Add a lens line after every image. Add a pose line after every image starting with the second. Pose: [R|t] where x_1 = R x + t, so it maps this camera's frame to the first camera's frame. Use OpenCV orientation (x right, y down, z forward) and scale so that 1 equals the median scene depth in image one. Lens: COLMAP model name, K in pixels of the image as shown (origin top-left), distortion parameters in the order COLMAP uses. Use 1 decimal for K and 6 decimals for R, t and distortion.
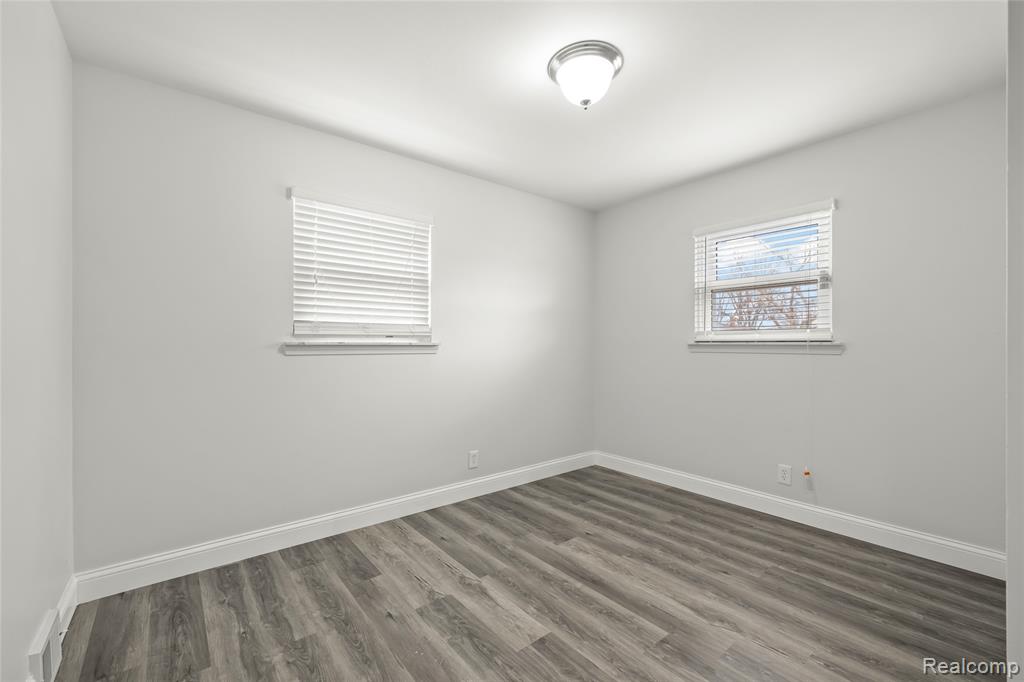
lens RADIAL K [[422.1, 0, 514.1], [0, 422.1, 342.5], [0, 0, 1]] dist [0.002098, 0.000175]
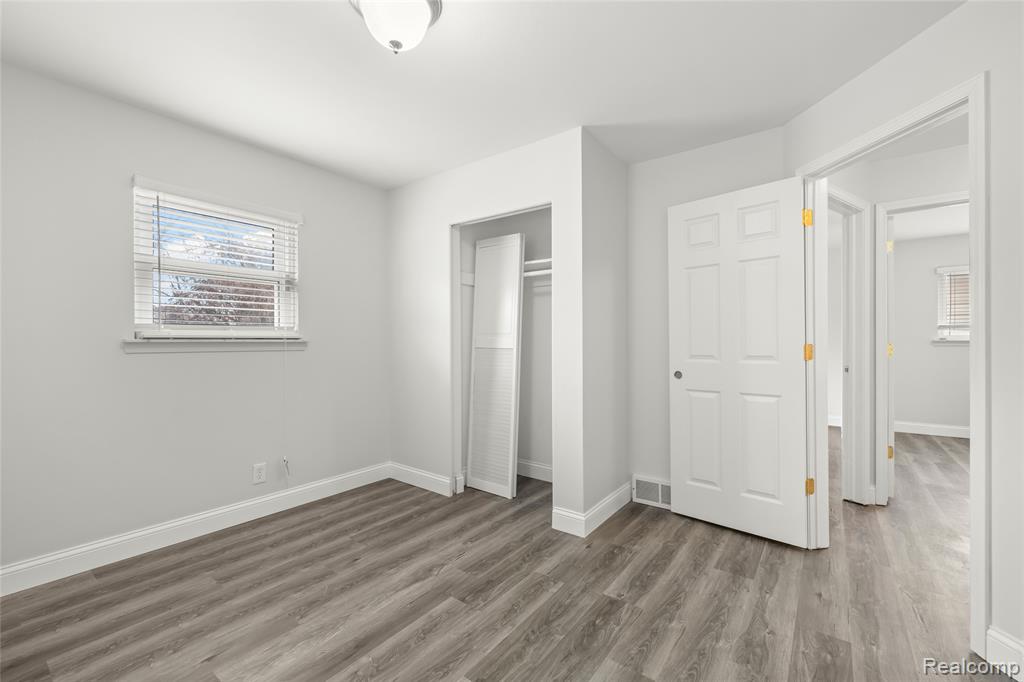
lens RADIAL K [[422.1, 0, 511.7], [0, 422.1, 341.2], [0, 0, 1]] dist [0.002098, 0.000175]
pose [[-0.229134, -0.000275, 0.973395, -0.540269], [-0.002621, 0.999997, -0.000335, 0.002944], [-0.973391, -0.002628, -0.229134, 0.772625]]
